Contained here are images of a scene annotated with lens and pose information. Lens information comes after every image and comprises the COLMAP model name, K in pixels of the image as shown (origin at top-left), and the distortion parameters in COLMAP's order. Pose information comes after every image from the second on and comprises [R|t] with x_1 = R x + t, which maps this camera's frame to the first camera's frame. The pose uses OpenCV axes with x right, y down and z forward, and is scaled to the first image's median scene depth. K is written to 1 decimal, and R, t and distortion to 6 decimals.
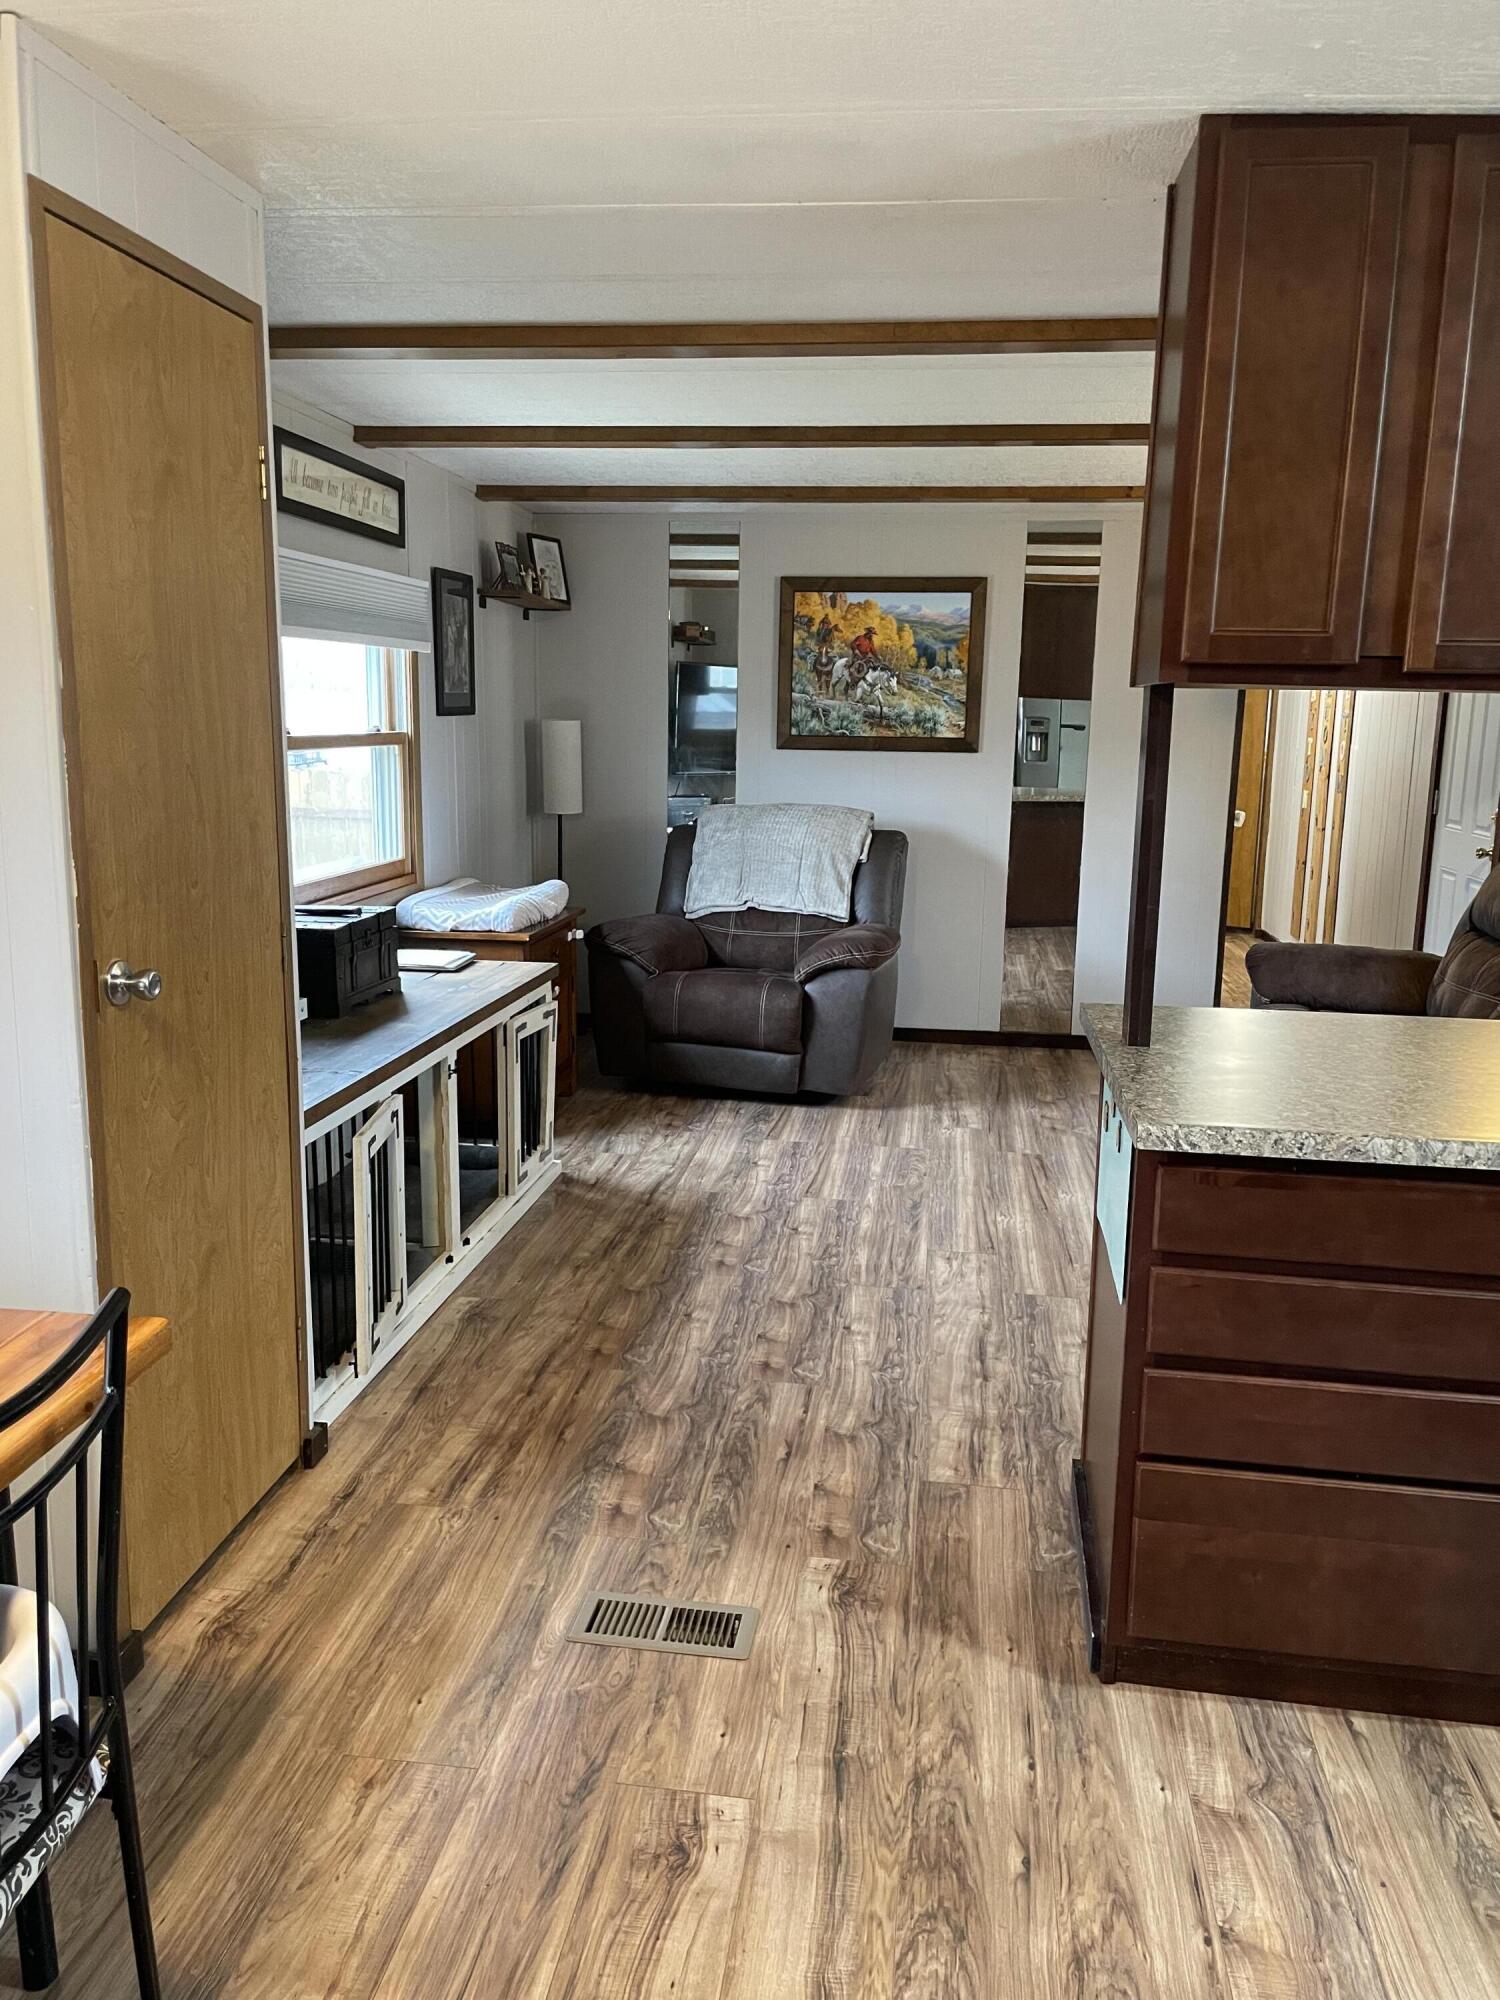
lens RADIAL K [[1527.7, 0, 732.0], [0, 1527.7, 985.7], [0, 0, 1]] dist [0.067422, -0.090561]
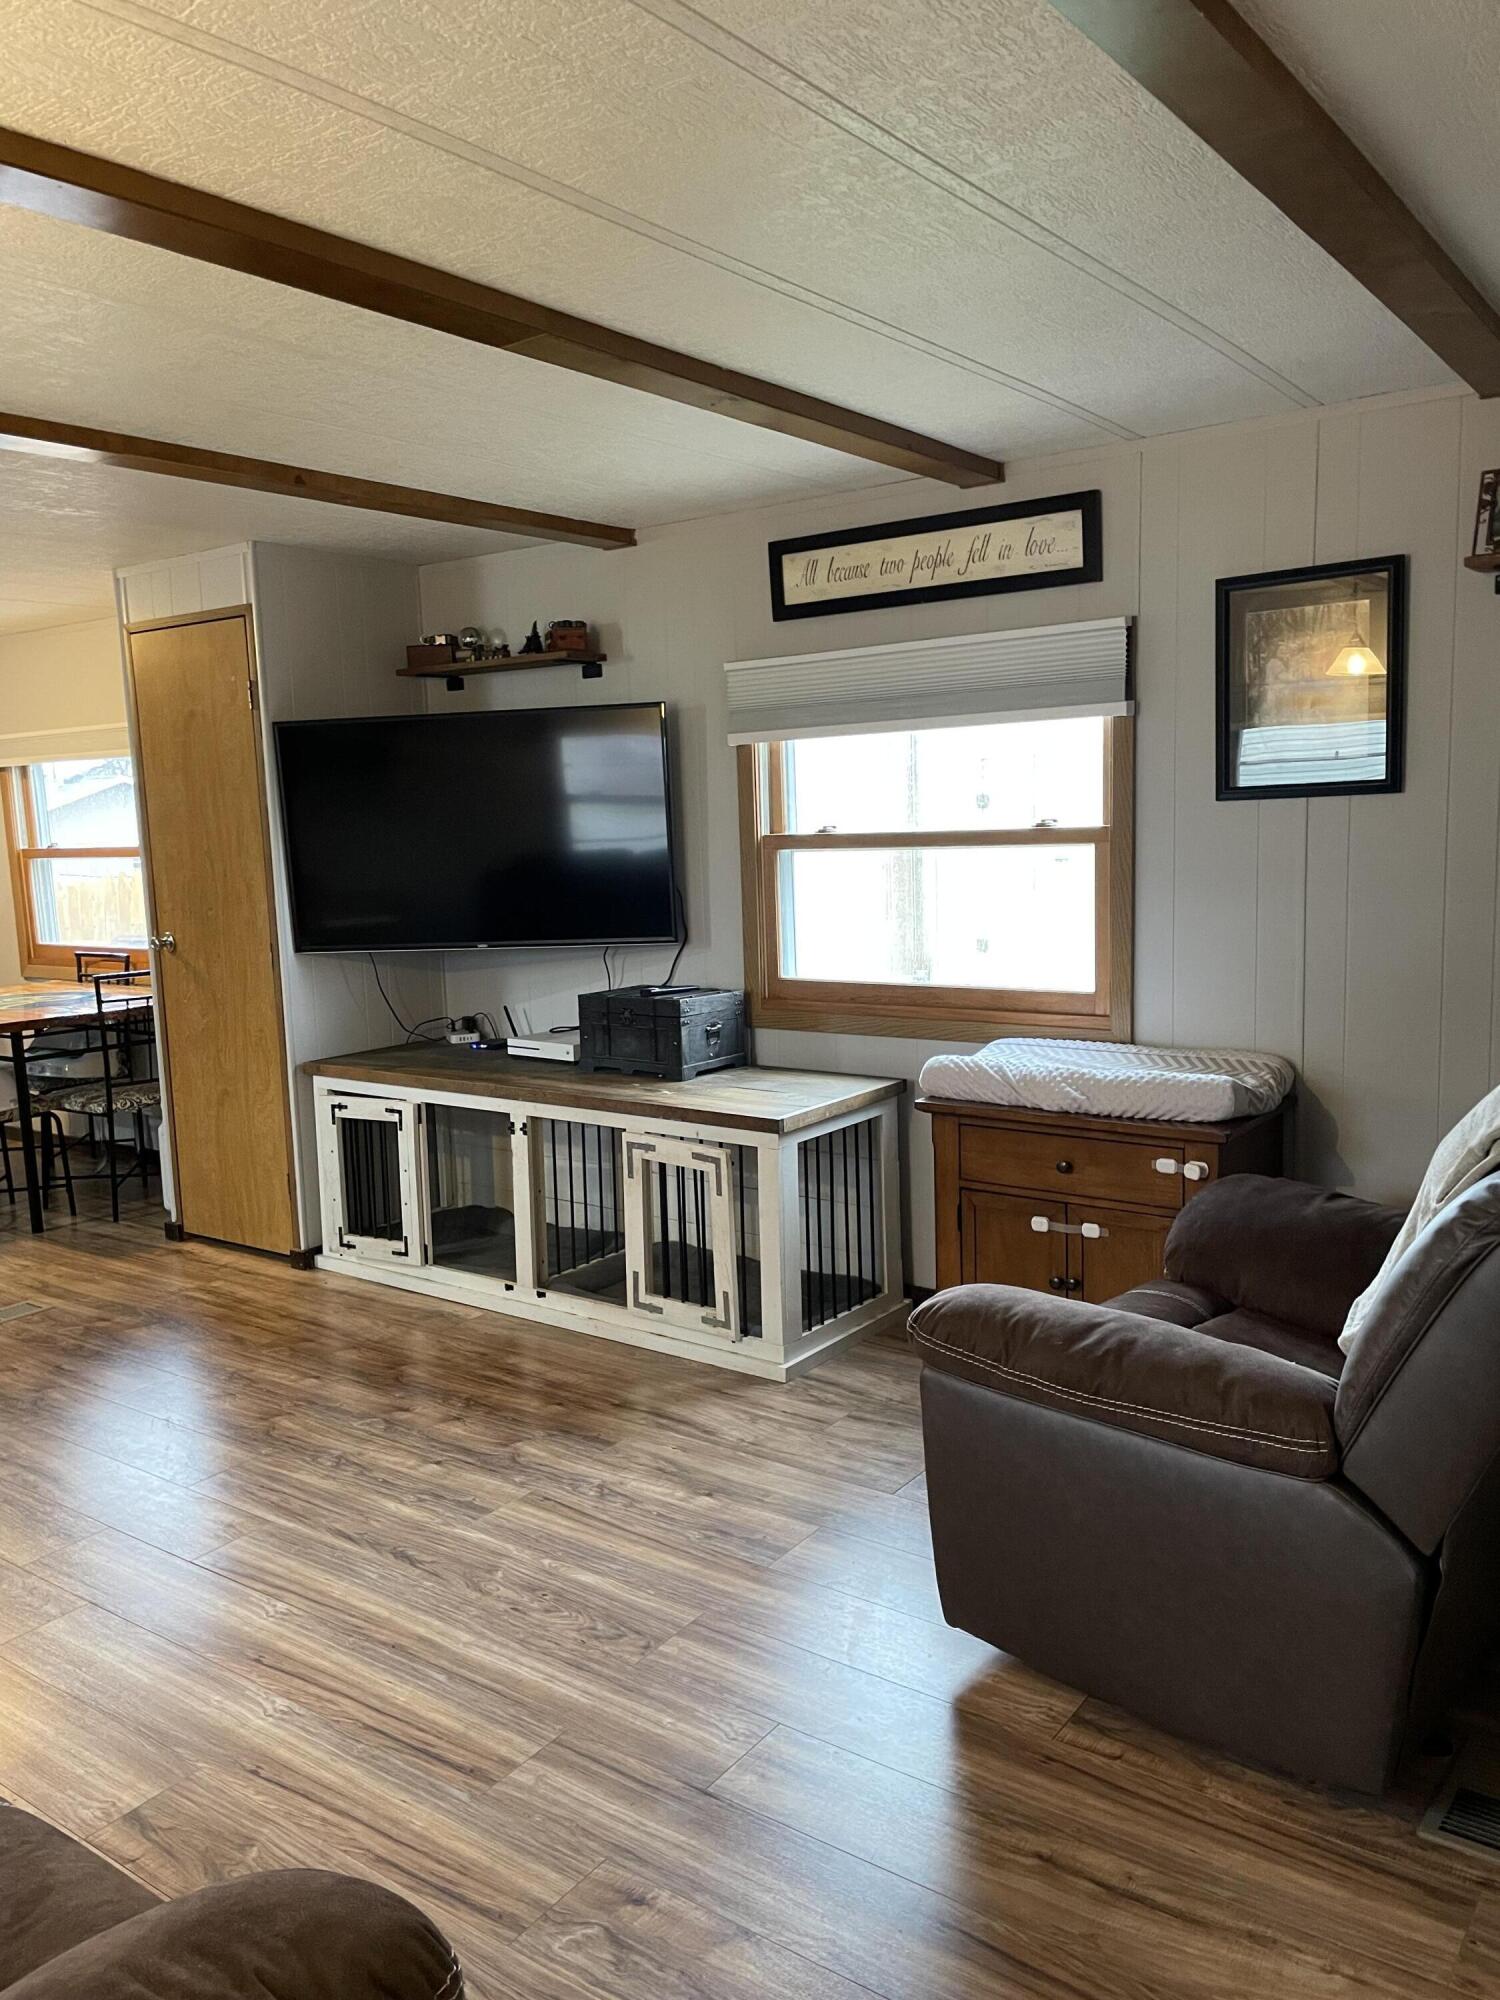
lens RADIAL K [[1527.7, 0, 753.7], [0, 1527.7, 1001.8], [0, 0, 1]] dist [0.067422, -0.090561]
pose [[-0.467109, 0.124610, -0.875375, 0.811943], [-0.125298, 0.970700, 0.205040, -0.330507], [0.875277, 0.205458, -0.437809, 1.847235]]
